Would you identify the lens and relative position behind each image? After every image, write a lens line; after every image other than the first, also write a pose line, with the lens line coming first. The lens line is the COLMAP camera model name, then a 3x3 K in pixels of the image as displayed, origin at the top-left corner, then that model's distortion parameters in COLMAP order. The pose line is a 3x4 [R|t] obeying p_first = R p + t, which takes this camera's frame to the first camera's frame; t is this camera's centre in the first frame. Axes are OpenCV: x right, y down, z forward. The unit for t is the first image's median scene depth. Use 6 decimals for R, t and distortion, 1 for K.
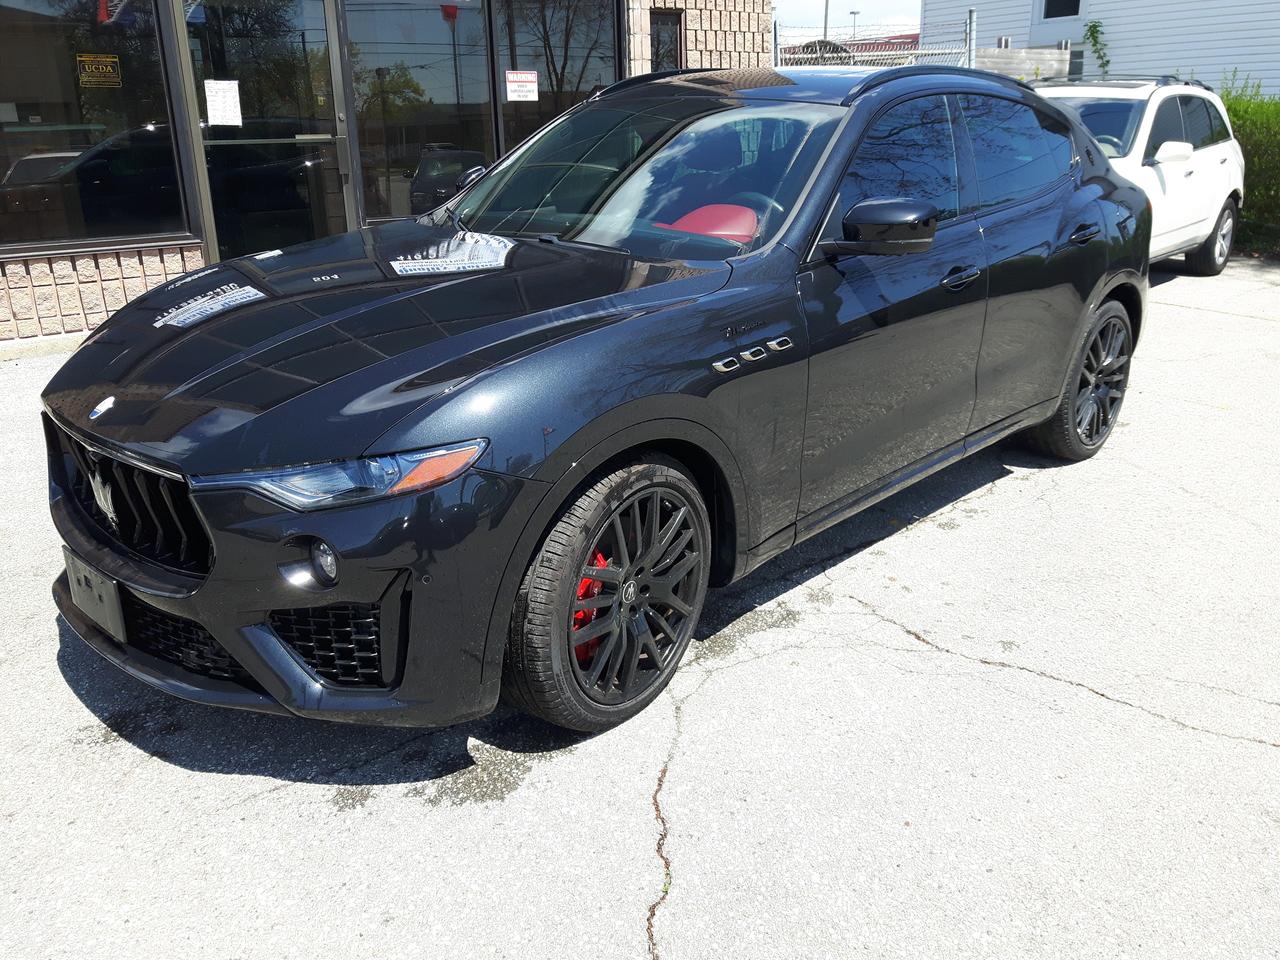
lens RADIAL K [[1086.4, 0, 643.4], [0, 1086.4, 479.2], [0, 0, 1]] dist [0.010957, -0.037771]
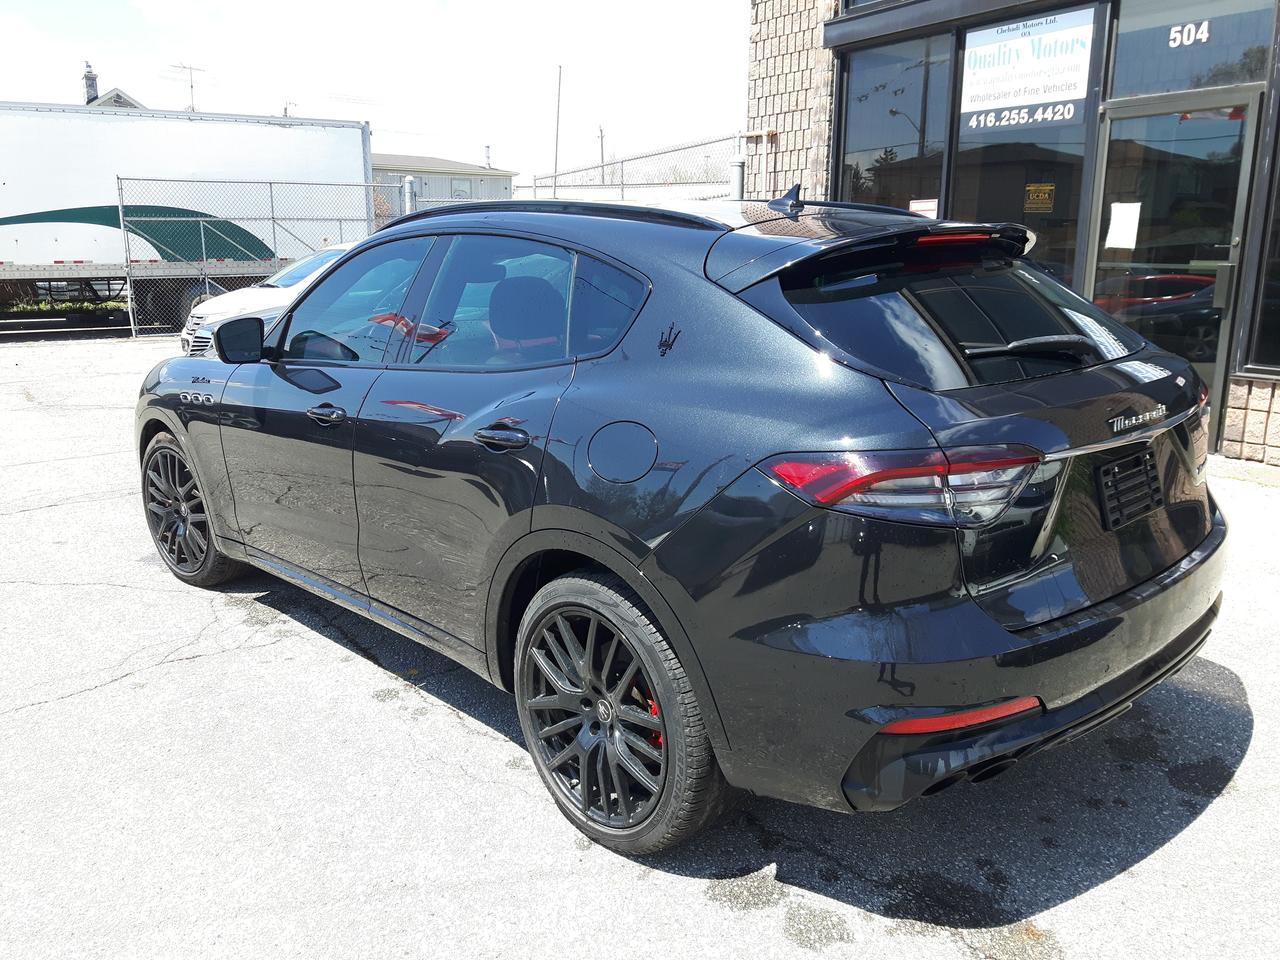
lens RADIAL K [[1086.4, 0, 641.2], [0, 1086.4, 474.3], [0, 0, 1]] dist [0.010957, -0.037771]
pose [[-0.066114, 0.231736, -0.970530, 1.054737], [-0.320983, 0.916018, 0.240585, -0.393565], [0.944775, 0.327429, 0.013822, 1.077805]]
